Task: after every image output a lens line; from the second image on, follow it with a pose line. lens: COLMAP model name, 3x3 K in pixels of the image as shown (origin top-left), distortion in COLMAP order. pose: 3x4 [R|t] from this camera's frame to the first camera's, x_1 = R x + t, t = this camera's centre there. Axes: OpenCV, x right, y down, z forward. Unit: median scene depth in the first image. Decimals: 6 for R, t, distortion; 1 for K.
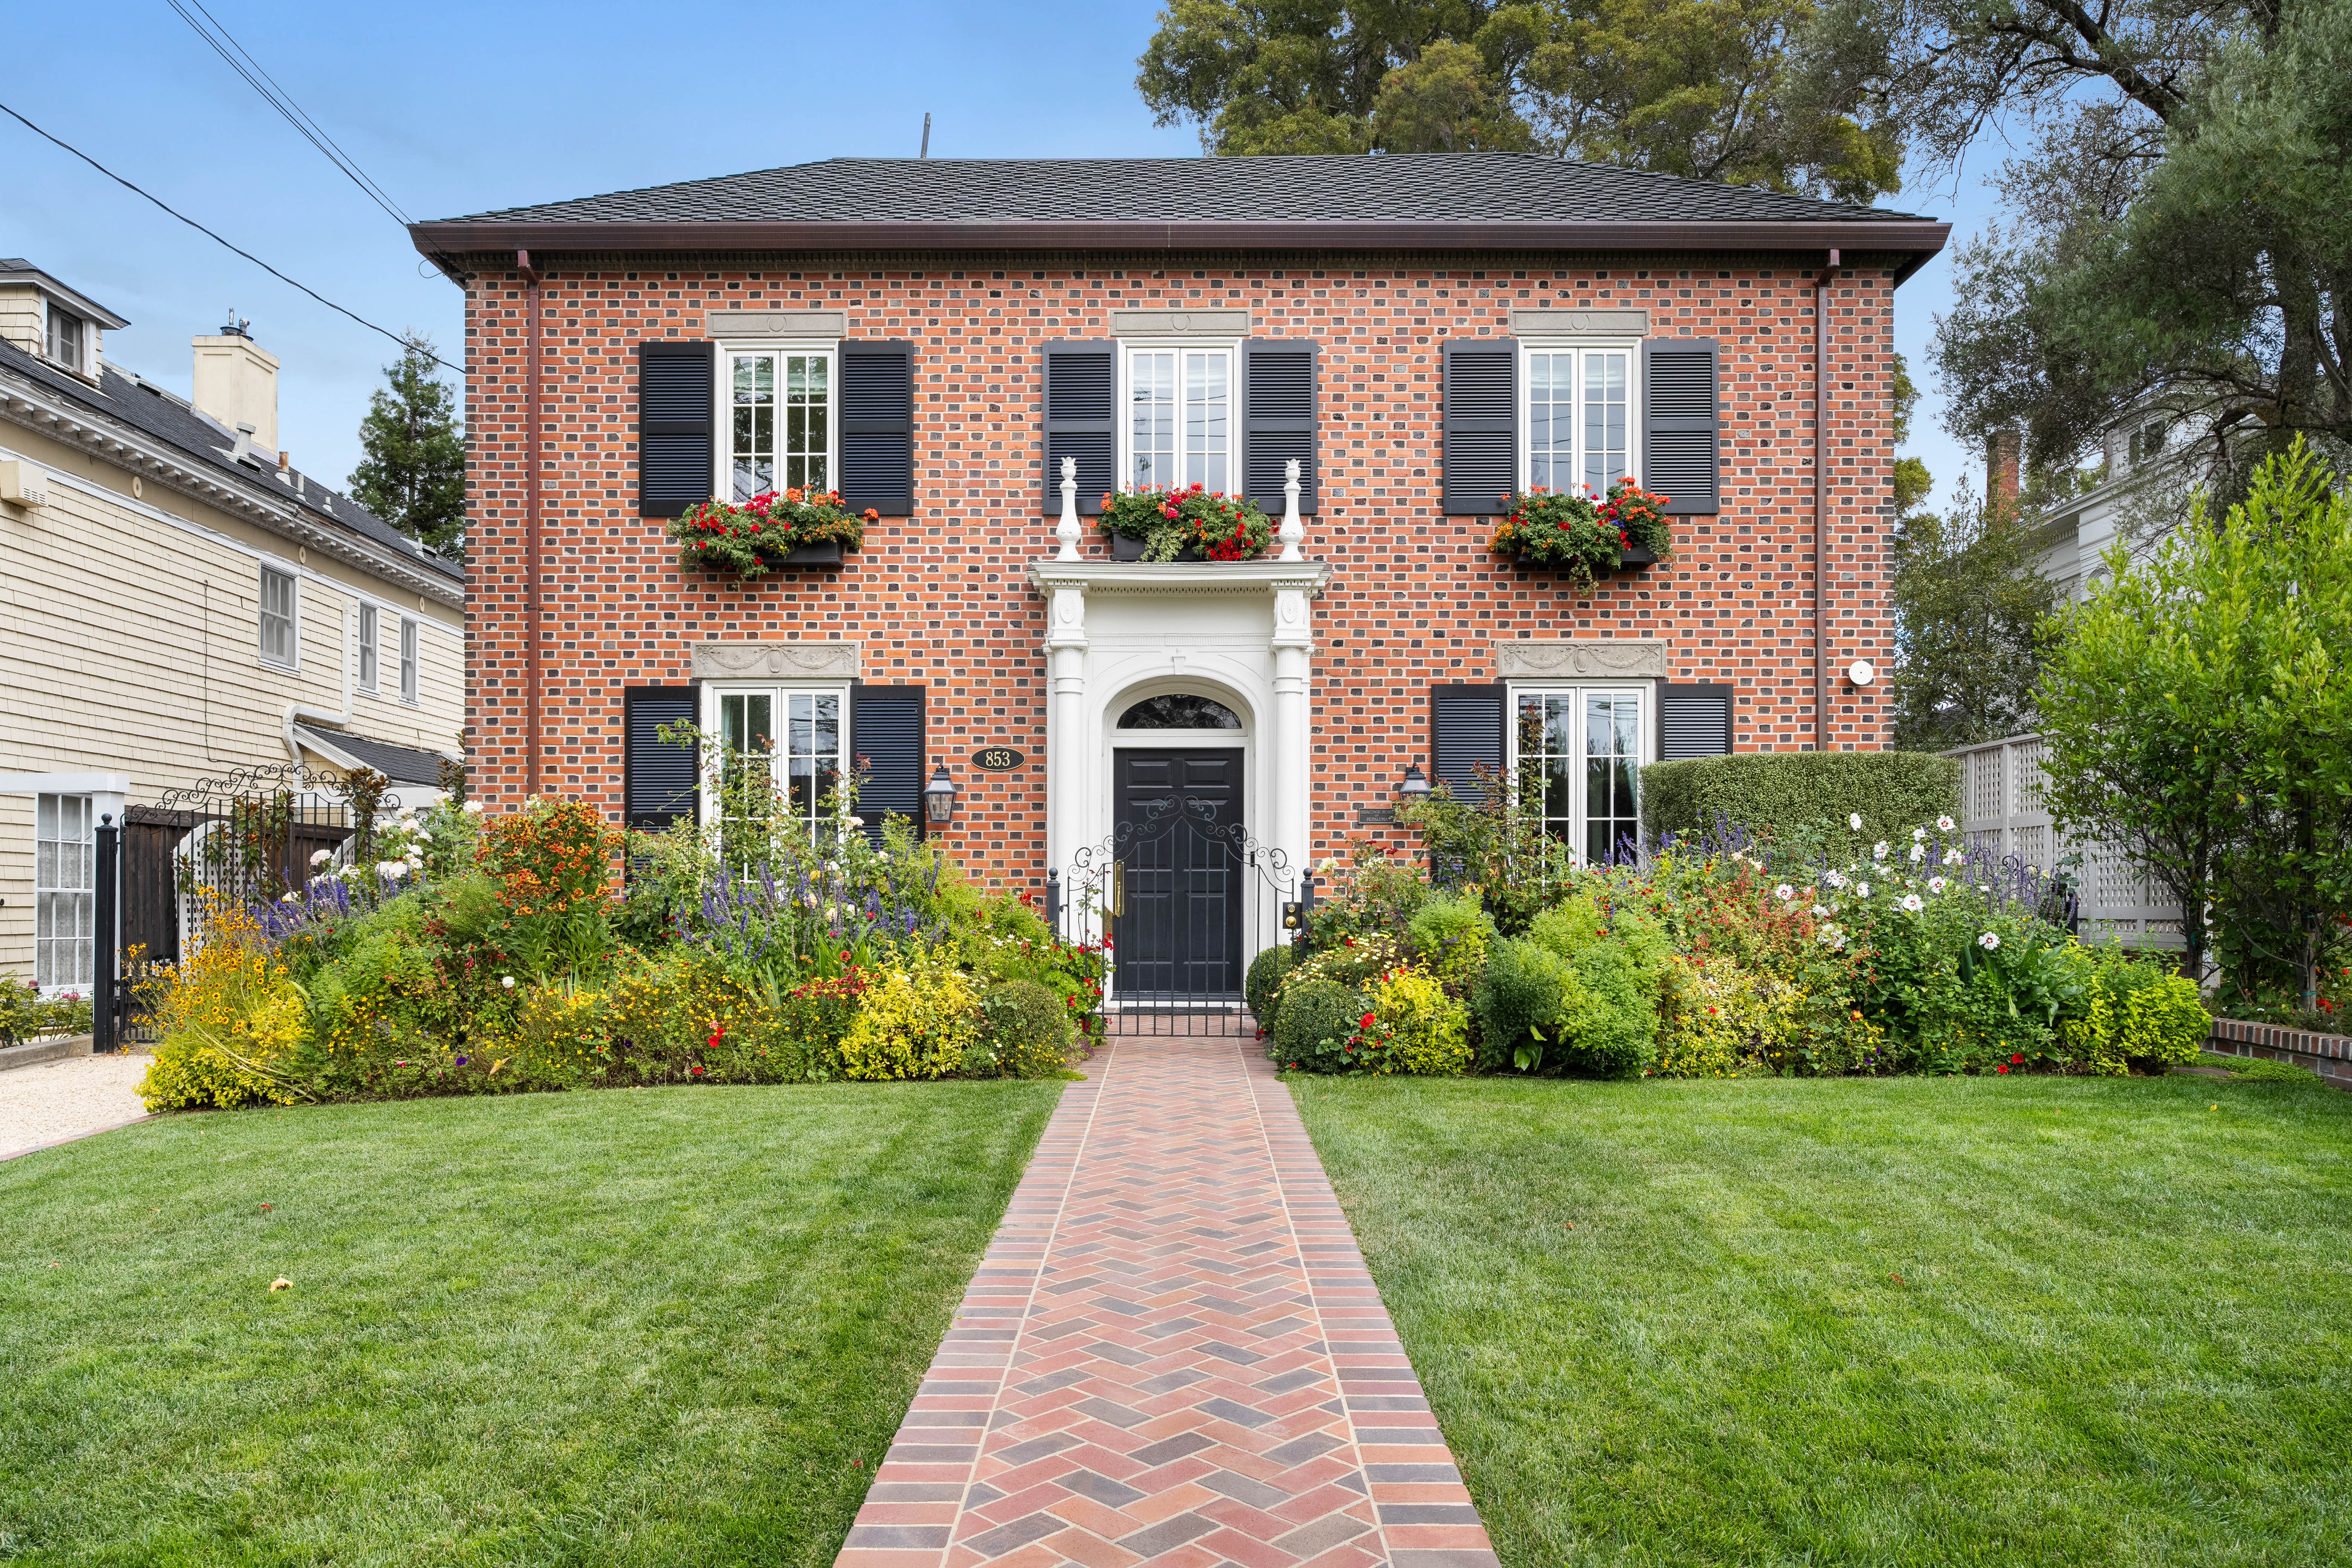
lens RADIAL K [[1477.2, 0, 1173.8], [0, 1477.2, 755.6], [0, 0, 1]] dist [-0.004533, -0.001228]
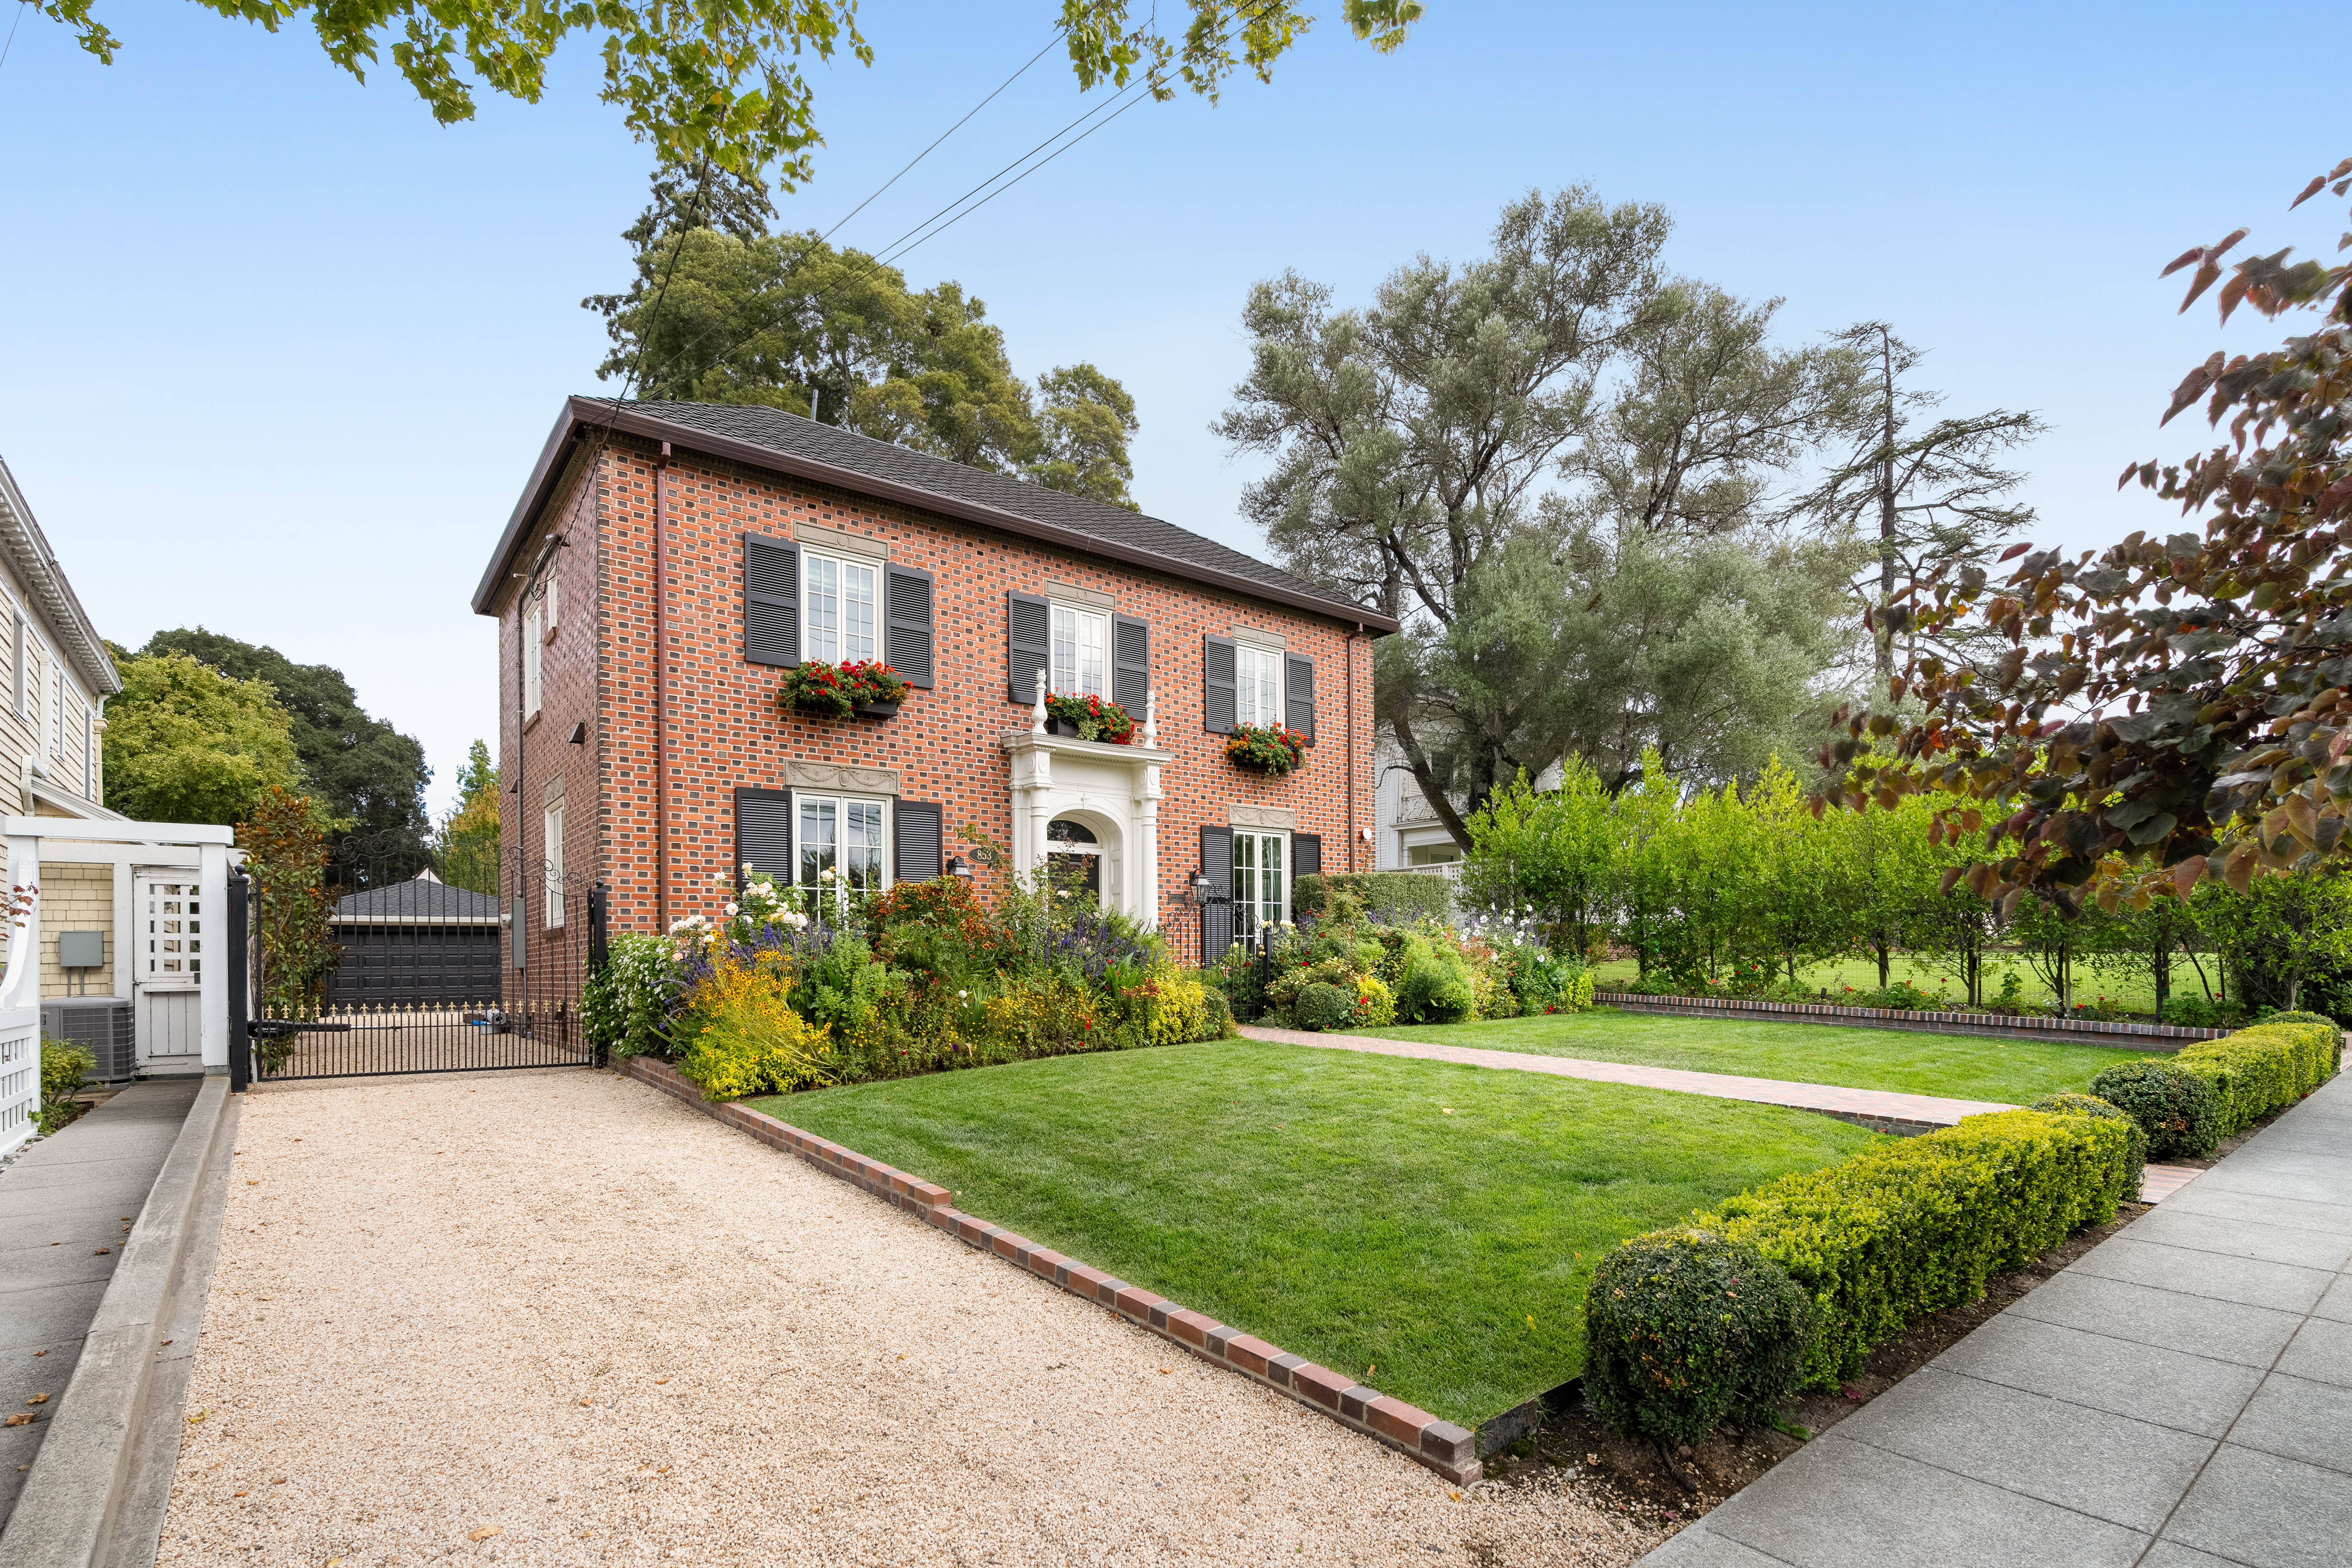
lens RADIAL K [[1094.8, 0, 1176.4], [0, 1094.8, 806.7], [0, 0, 1]] dist [-0.001032, -0.000111]
pose [[0.788497, 0.076763, 0.610229, -0.653790], [-0.051524, 0.996937, -0.058832, 0.008813], [-0.612876, 0.014948, 0.790037, -0.027637]]
